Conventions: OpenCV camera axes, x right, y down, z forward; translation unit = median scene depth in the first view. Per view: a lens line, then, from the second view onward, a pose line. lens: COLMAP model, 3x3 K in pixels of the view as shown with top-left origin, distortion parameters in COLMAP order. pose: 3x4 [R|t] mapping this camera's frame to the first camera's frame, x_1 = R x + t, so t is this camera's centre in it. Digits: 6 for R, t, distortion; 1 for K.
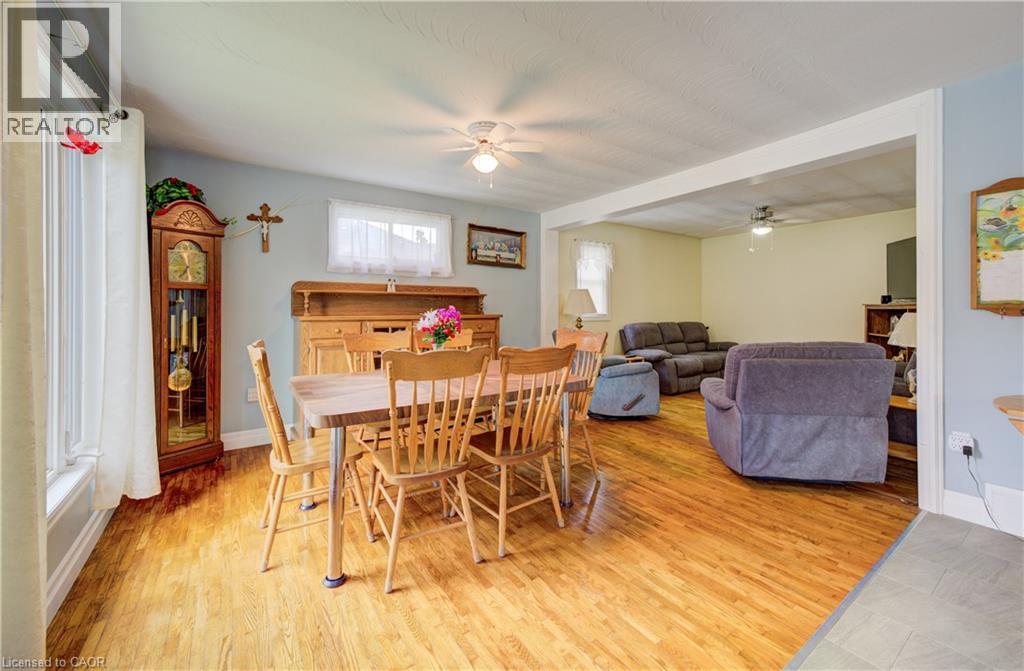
lens RADIAL K [[415.5, 0, 512.9], [0, 415.5, 322.2], [0, 0, 1]] dist [-0.000967, -0.000027]
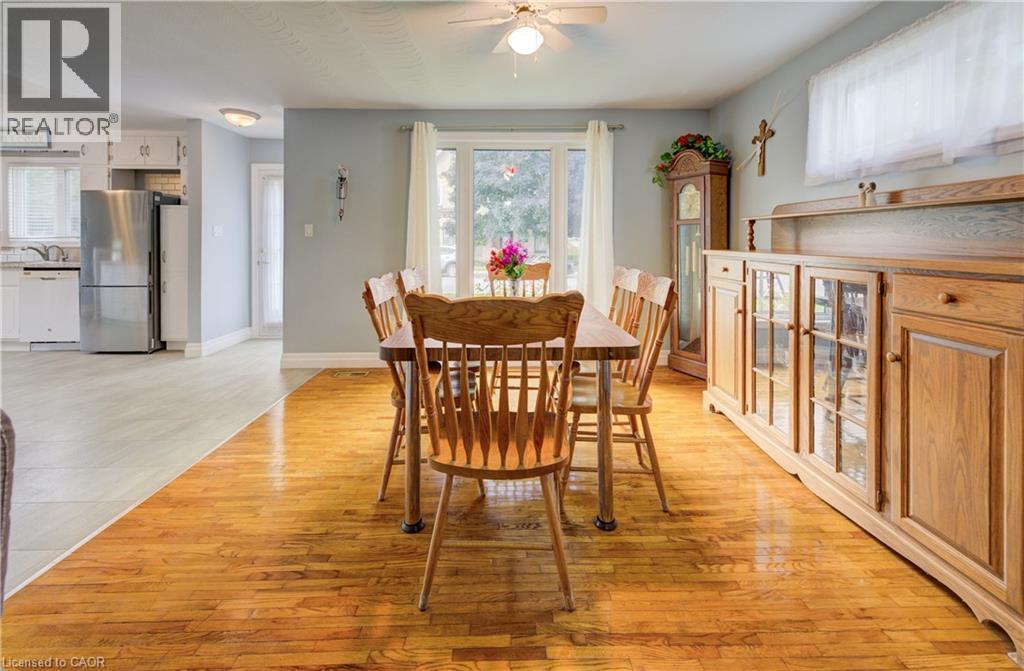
lens RADIAL K [[415.4, 0, 511.4], [0, 415.4, 248.4], [0, 0, 1]] dist [-0.000904, -0.000056]
pose [[-0.549509, 0.005044, -0.835473, 0.541883], [-0.016589, 0.999719, 0.016947, -0.027676], [0.835323, 0.023172, -0.549271, 1.339658]]
